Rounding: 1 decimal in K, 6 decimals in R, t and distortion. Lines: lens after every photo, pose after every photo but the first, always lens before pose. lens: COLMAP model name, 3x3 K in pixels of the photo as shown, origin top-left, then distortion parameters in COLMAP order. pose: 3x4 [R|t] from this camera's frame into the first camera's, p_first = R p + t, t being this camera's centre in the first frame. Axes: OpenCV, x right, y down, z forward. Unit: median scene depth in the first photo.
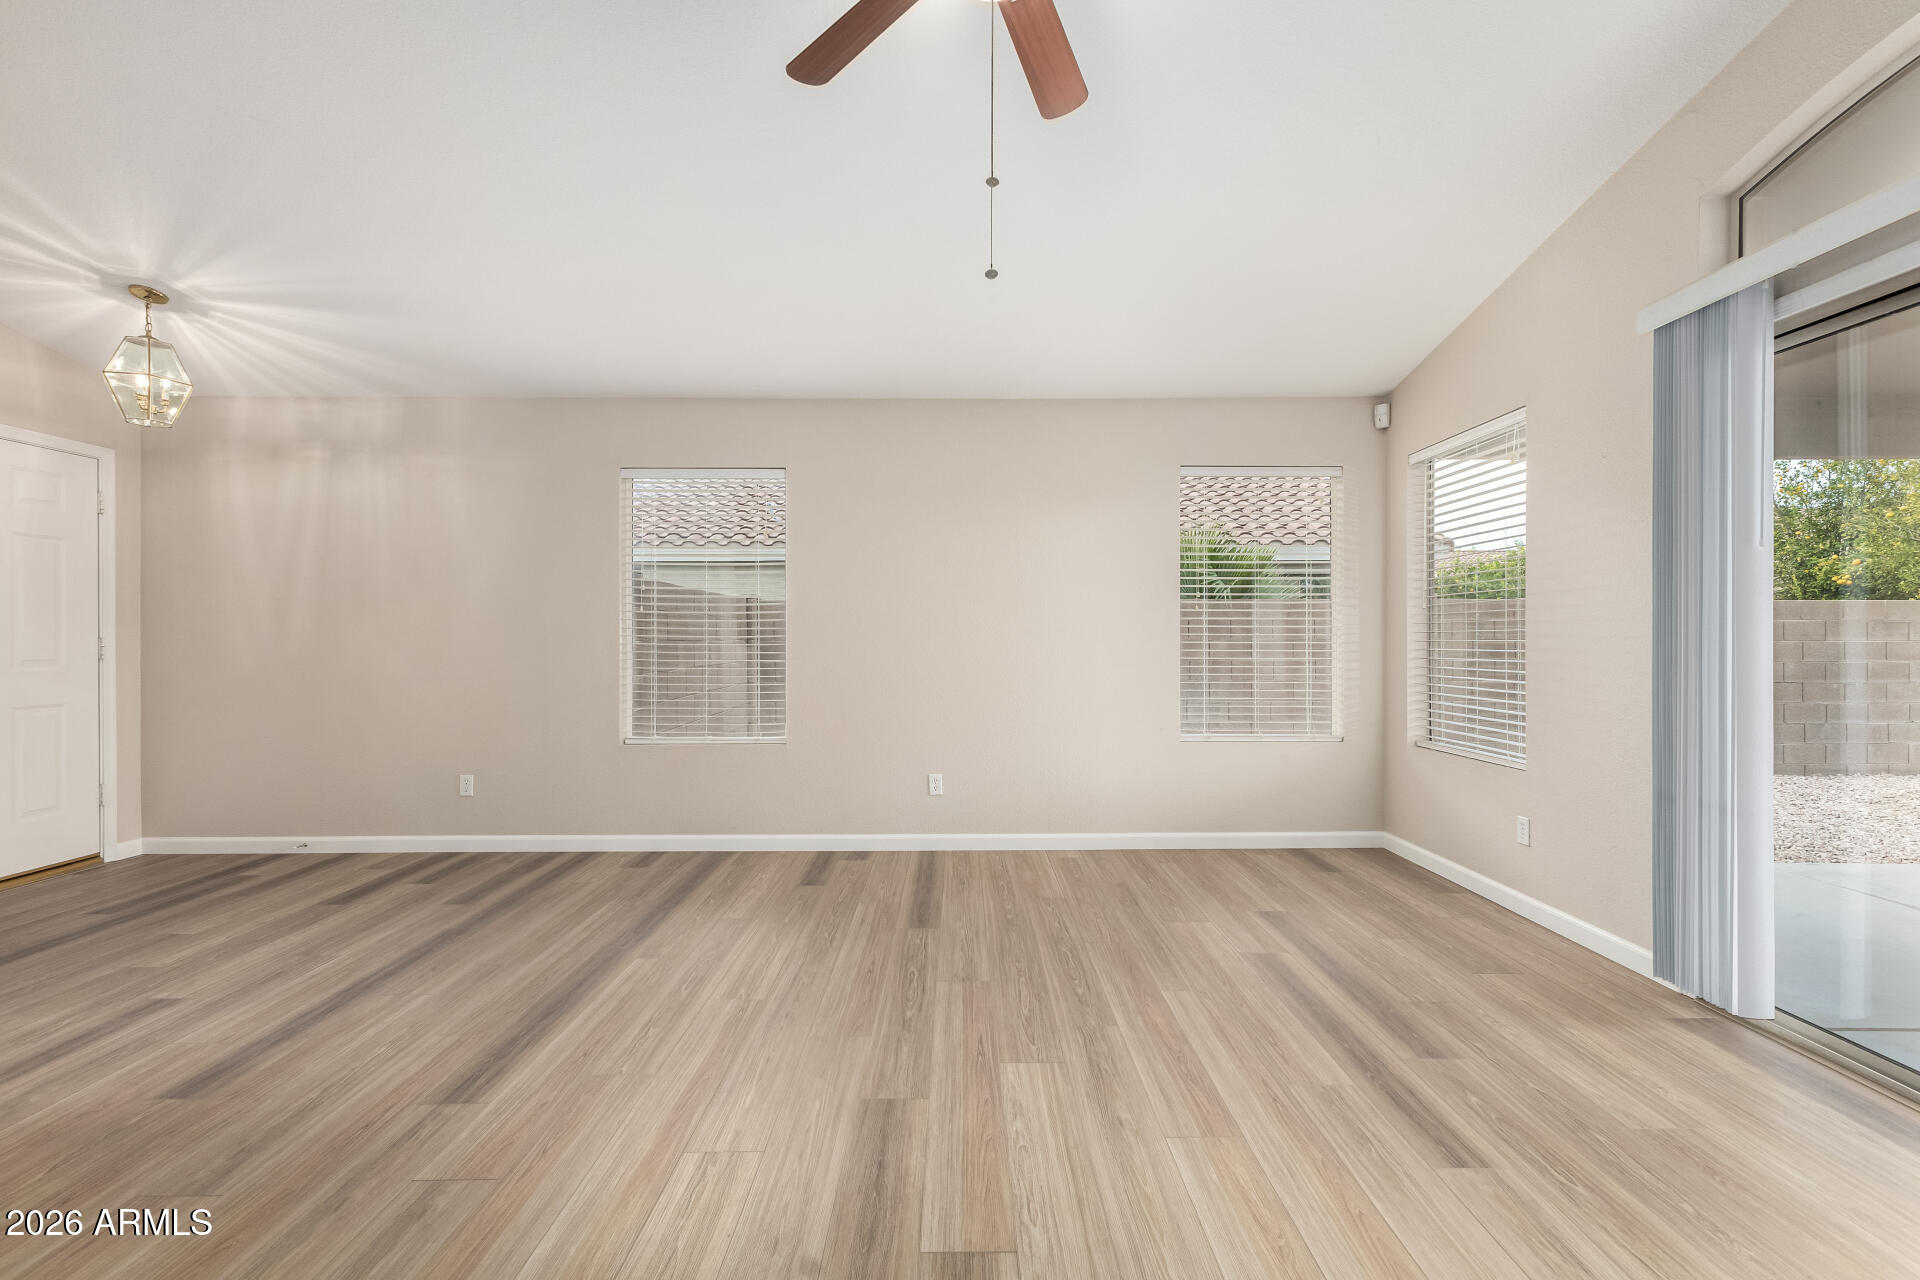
lens RADIAL K [[836.5, 0, 967.0], [0, 836.5, 644.0], [0, 0, 1]] dist [0.009381, 0.000625]
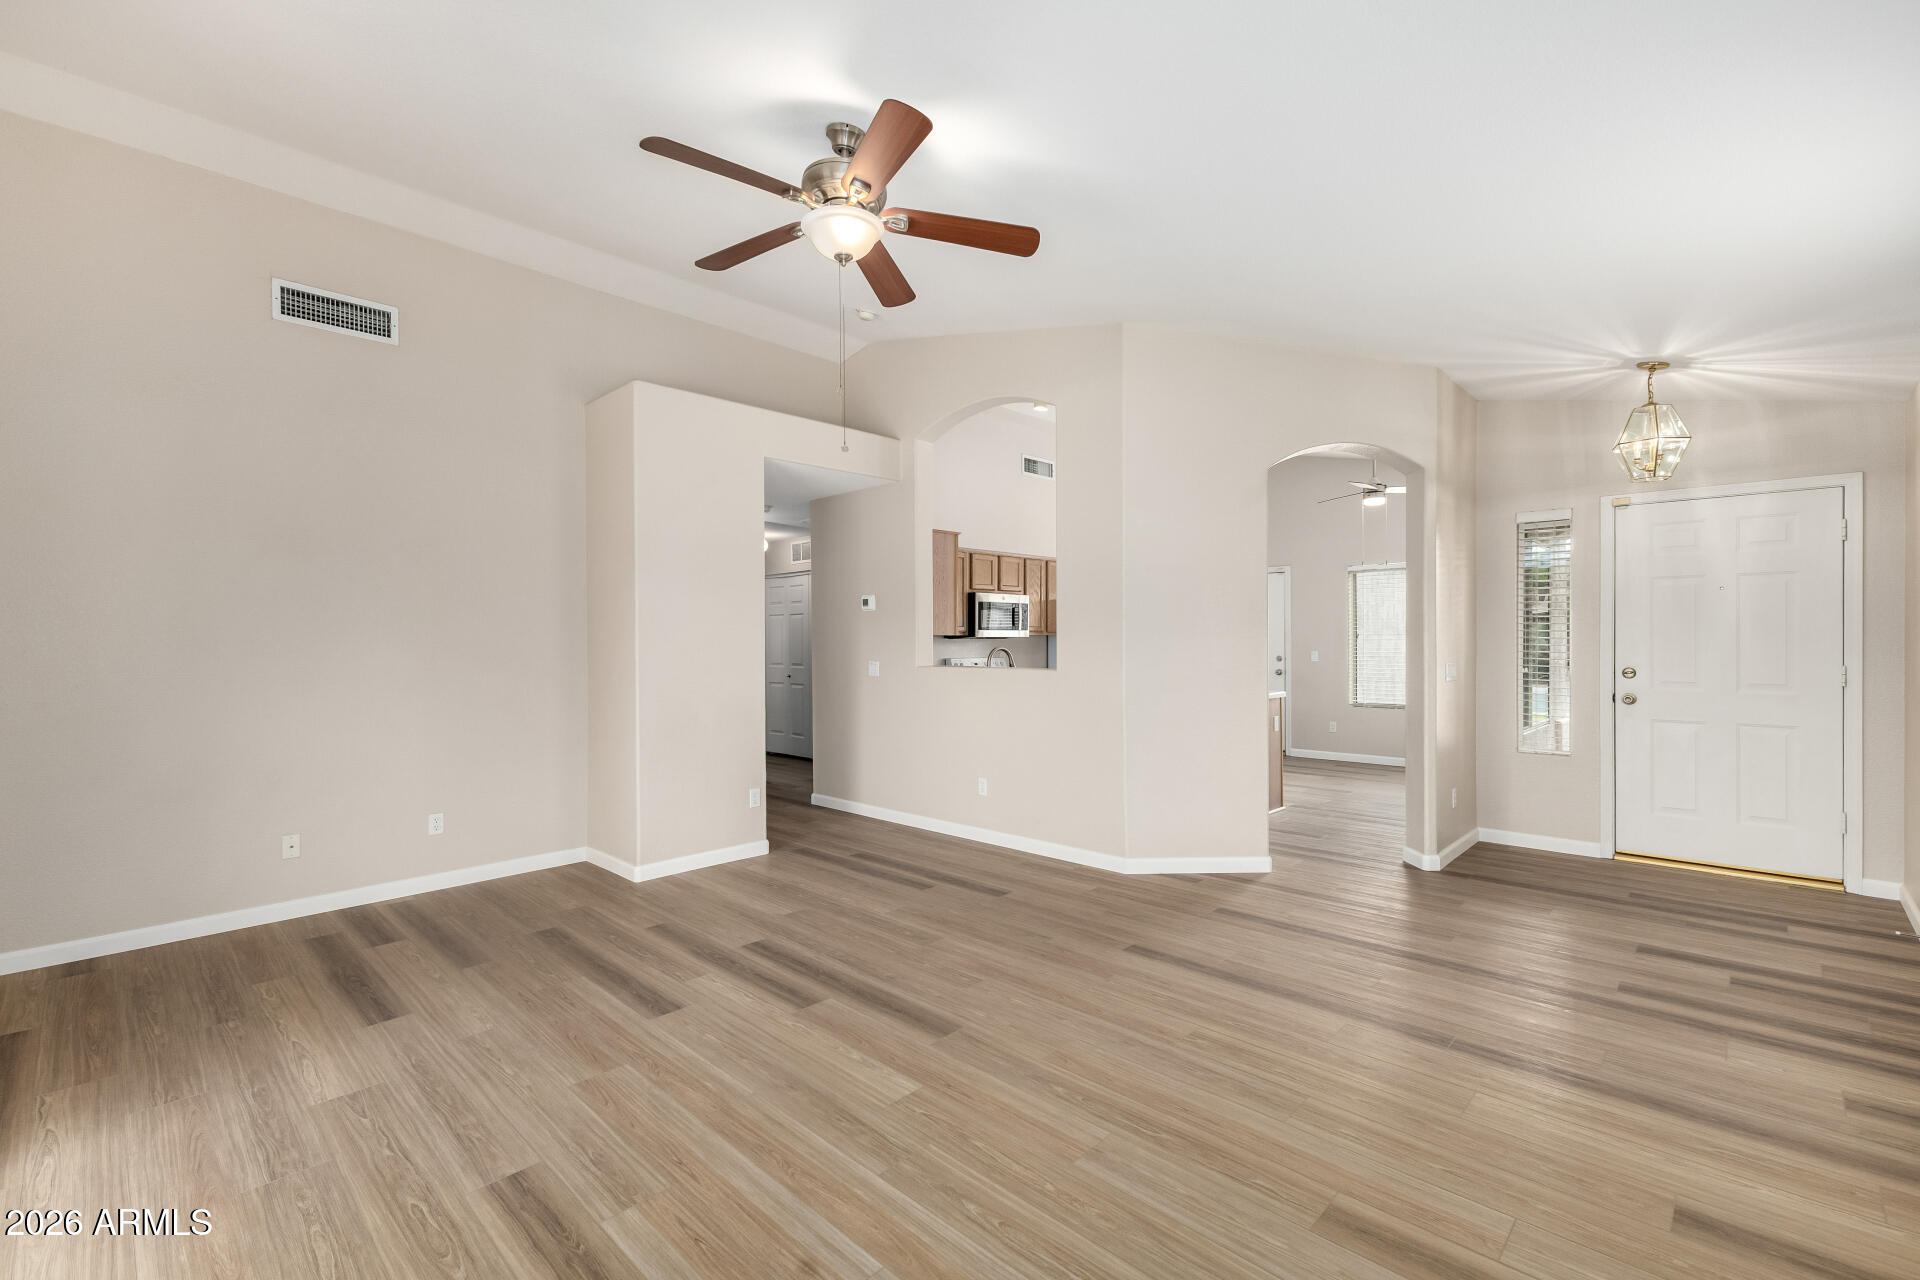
lens RADIAL K [[836.5, 0, 953.6], [0, 836.5, 636.6], [0, 0, 1]] dist [0.009381, 0.000625]
pose [[-0.707267, 0.006409, -0.706918, 0.789380], [0.003783, 0.999979, 0.005281, -0.094826], [0.706937, 0.001061, -0.707276, 1.816386]]
